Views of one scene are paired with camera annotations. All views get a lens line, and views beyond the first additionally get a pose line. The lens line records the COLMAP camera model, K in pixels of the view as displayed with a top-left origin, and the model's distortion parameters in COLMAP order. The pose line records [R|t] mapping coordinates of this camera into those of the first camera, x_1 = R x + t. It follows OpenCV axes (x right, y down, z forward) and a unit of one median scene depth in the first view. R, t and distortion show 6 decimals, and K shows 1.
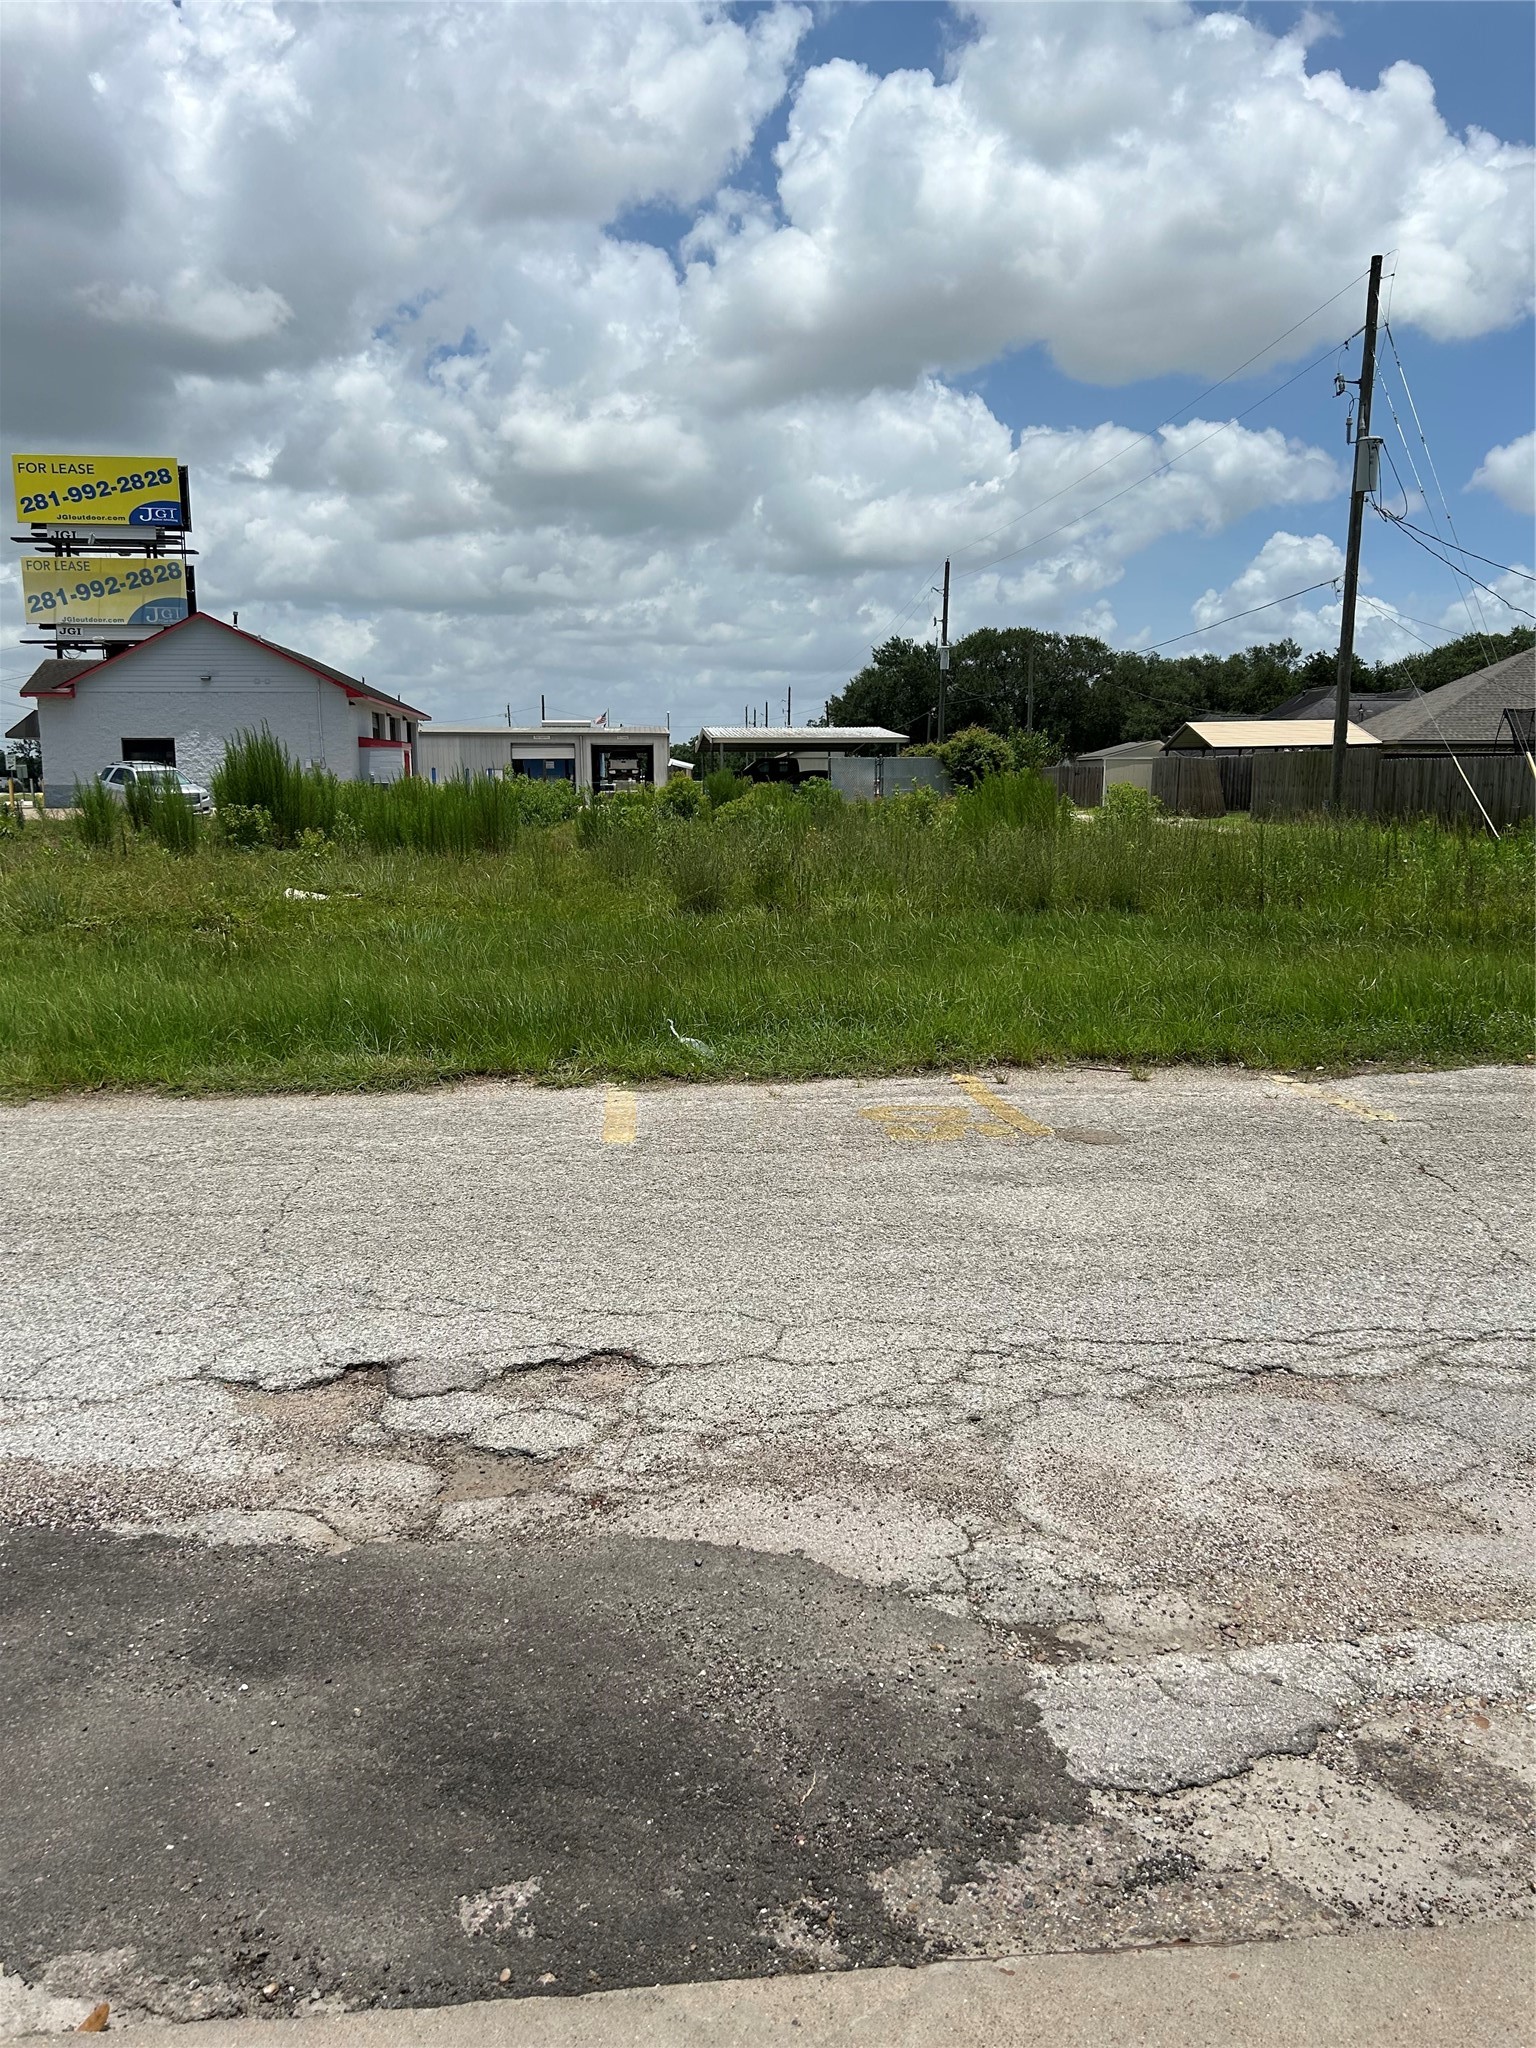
lens RADIAL K [[1515.2, 0, 754.6], [0, 1515.2, 1012.7], [0, 0, 1]] dist [0.045001, -0.042012]
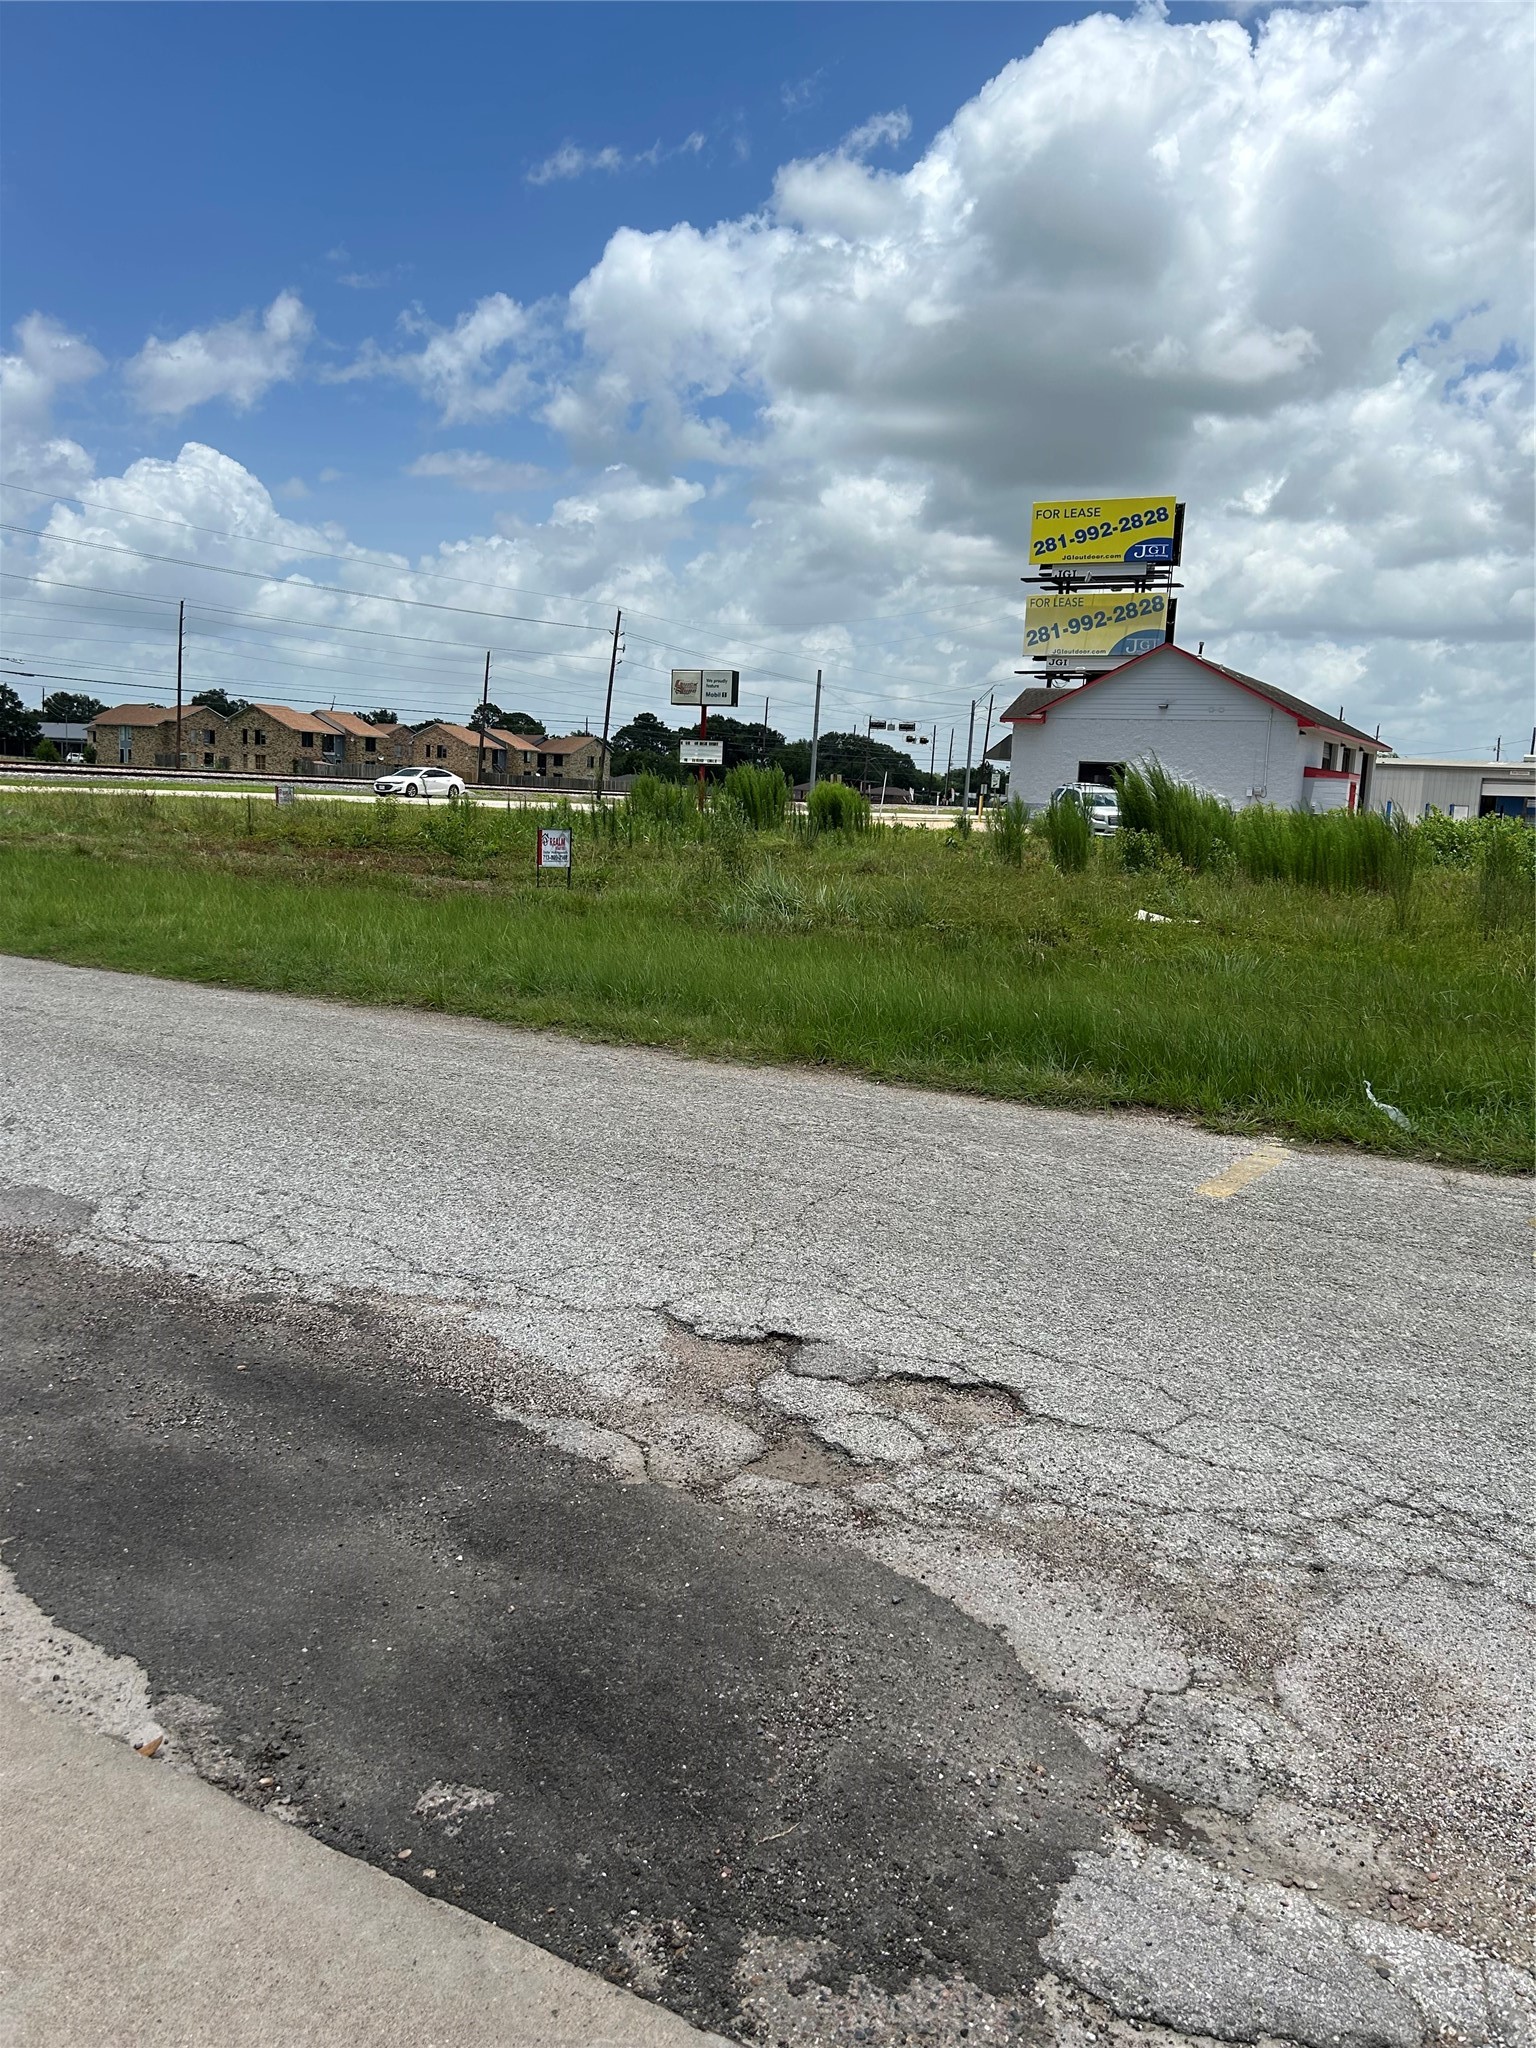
lens RADIAL K [[1515.2, 0, 785.3], [0, 1515.2, 989.2], [0, 0, 1]] dist [0.045001, -0.042012]
pose [[0.830068, 0.118917, -0.544836, 0.311277], [-0.136752, 0.990574, 0.007860, -0.019815], [0.540635, 0.067983, 0.838506, 0.092972]]
